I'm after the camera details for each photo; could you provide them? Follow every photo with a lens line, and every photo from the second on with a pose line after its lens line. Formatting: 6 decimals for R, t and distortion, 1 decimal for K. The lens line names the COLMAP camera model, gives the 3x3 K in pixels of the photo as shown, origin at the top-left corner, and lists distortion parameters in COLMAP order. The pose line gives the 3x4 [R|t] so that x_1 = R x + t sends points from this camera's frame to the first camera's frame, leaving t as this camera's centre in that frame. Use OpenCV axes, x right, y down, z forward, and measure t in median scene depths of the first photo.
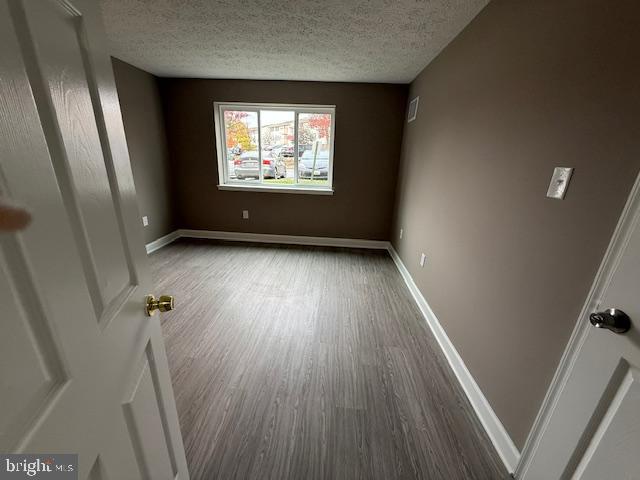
lens RADIAL K [[255.5, 0, 307.6], [0, 255.5, 234.7], [0, 0, 1]] dist [-0.003014, -0.000335]
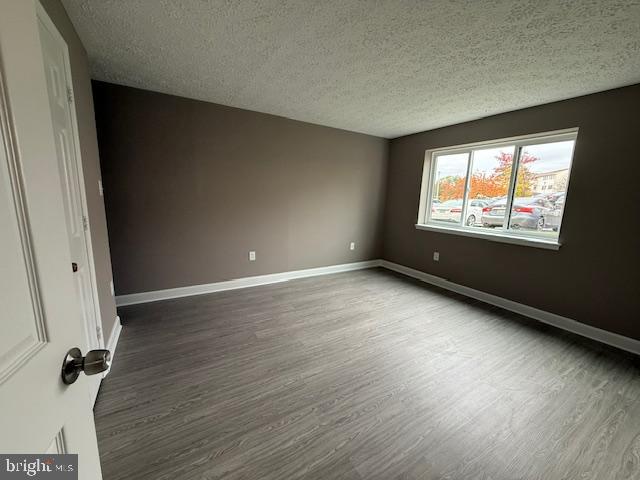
lens RADIAL K [[255.5, 0, 324.0], [0, 255.5, 234.7], [0, 0, 1]] dist [-0.003014, -0.000335]
pose [[0.583258, 0.102260, -0.805825, 0.331956], [-0.254829, 0.964997, -0.061986, 0.009425], [0.771280, 0.241501, 0.588901, 0.119906]]
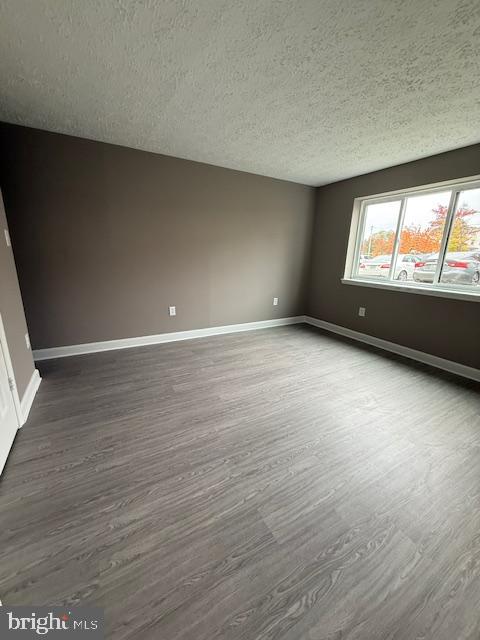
lens RADIAL K [[255.5, 0, 246.1], [0, 255.5, 315.1], [0, 0, 1]] dist [-0.003014, -0.000335]
pose [[0.562380, 0.171585, -0.808880, 0.326941], [-0.255776, 0.966355, 0.027159, 0.015839], [0.786325, 0.191618, 0.587346, 0.168392]]
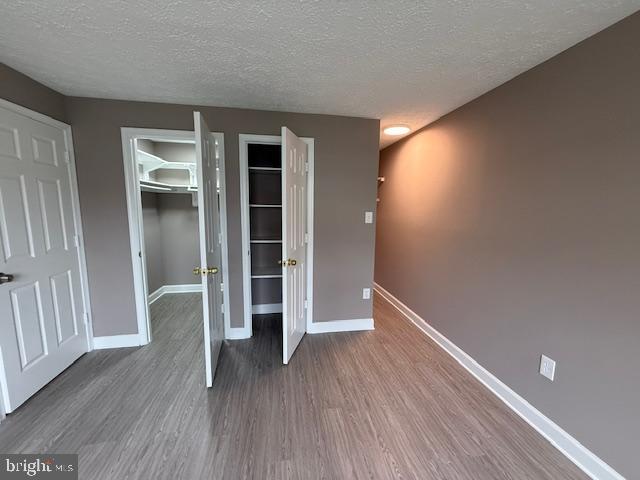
lens RADIAL K [[255.5, 0, 320.3], [0, 255.5, 242.5], [0, 0, 1]] dist [-0.003014, -0.000335]
pose [[-0.974585, -0.032459, -0.221653, -0.212458], [-0.120742, 0.909538, 0.397697, -0.269196], [0.188693, 0.414352, -0.890341, 0.847052]]
